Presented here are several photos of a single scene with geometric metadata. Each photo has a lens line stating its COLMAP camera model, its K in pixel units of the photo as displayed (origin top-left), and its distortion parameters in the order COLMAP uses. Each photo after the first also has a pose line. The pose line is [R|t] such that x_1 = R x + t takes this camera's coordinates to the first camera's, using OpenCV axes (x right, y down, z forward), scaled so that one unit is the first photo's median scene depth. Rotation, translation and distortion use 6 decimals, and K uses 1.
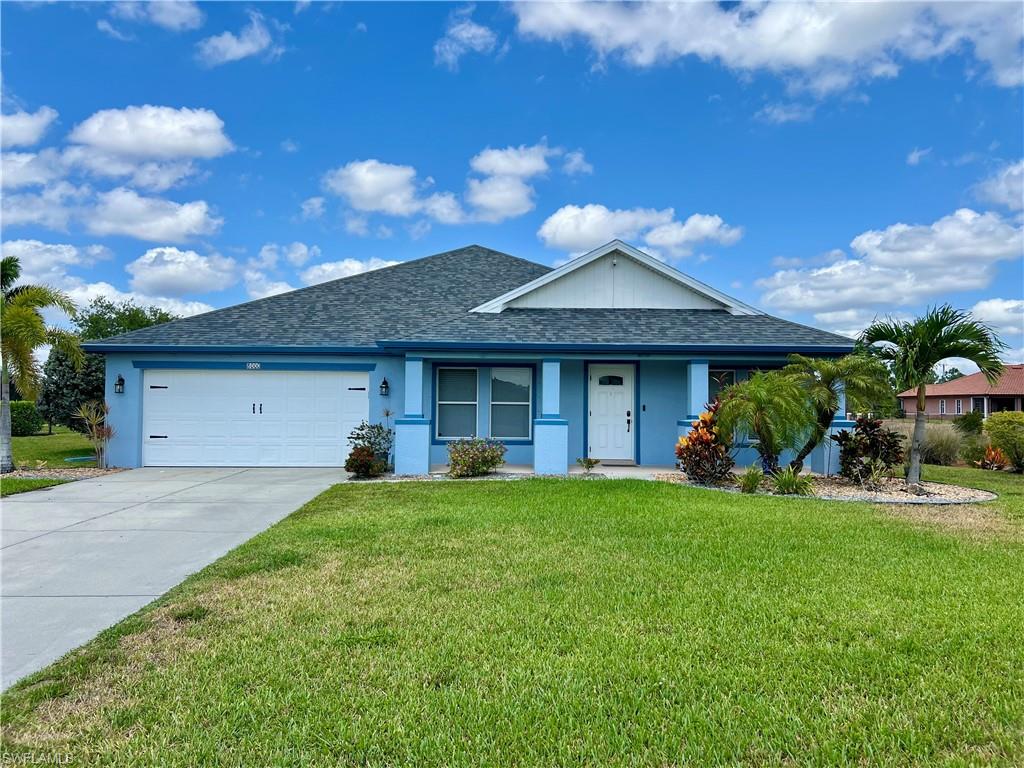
lens RADIAL K [[852.7, 0, 512.0], [0, 852.7, 384.0], [0, 0, 1]] dist [0.064095, -0.079720]
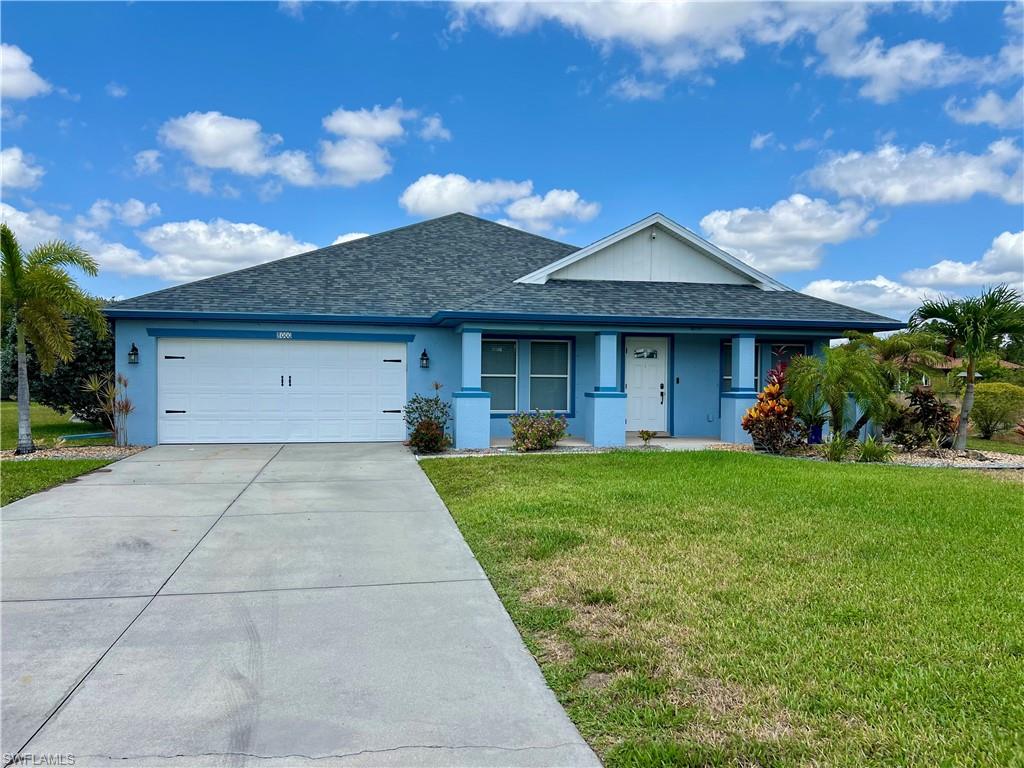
lens RADIAL K [[845.5, 0, 530.9], [0, 845.5, 427.0], [0, 0, 1]] dist [0.053856, -0.060505]
pose [[0.983298, -0.009751, 0.181741, -0.208586], [-0.005483, 0.996523, 0.083135, -0.000150], [-0.181920, -0.082743, 0.979826, 0.034522]]
